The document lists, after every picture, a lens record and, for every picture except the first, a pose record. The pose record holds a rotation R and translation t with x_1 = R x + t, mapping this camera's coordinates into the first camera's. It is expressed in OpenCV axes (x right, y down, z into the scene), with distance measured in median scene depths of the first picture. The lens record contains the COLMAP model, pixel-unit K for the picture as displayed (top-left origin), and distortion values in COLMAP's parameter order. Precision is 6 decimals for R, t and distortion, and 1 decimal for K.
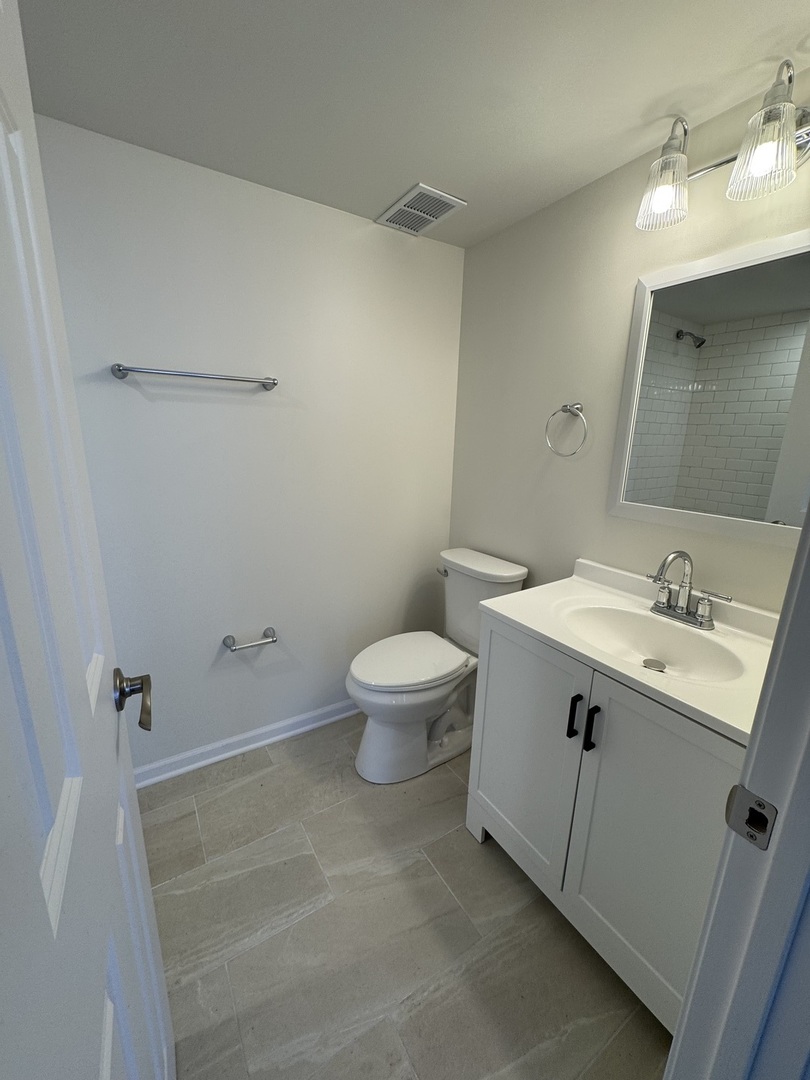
lens RADIAL K [[430.3, 0, 405.0], [0, 430.3, 540.0], [0, 0, 1]] dist [-0.000987, 0.000514]
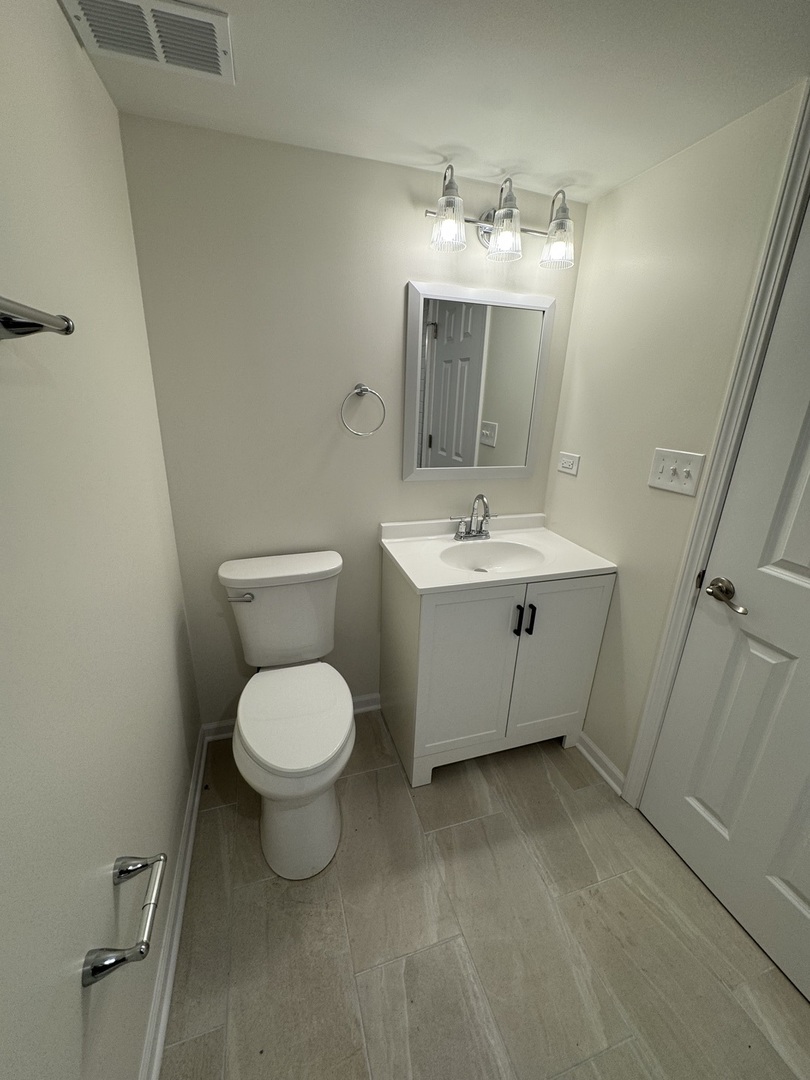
lens RADIAL K [[433.0, 0, 405.9], [0, 433.0, 537.9], [0, 0, 1]] dist [-0.001066, 0.000296]
pose [[0.251844, -0.324663, 0.911684, -0.772564], [0.201847, 0.938952, 0.278615, -0.276426], [-0.946484, 0.113853, 0.302002, 0.724219]]
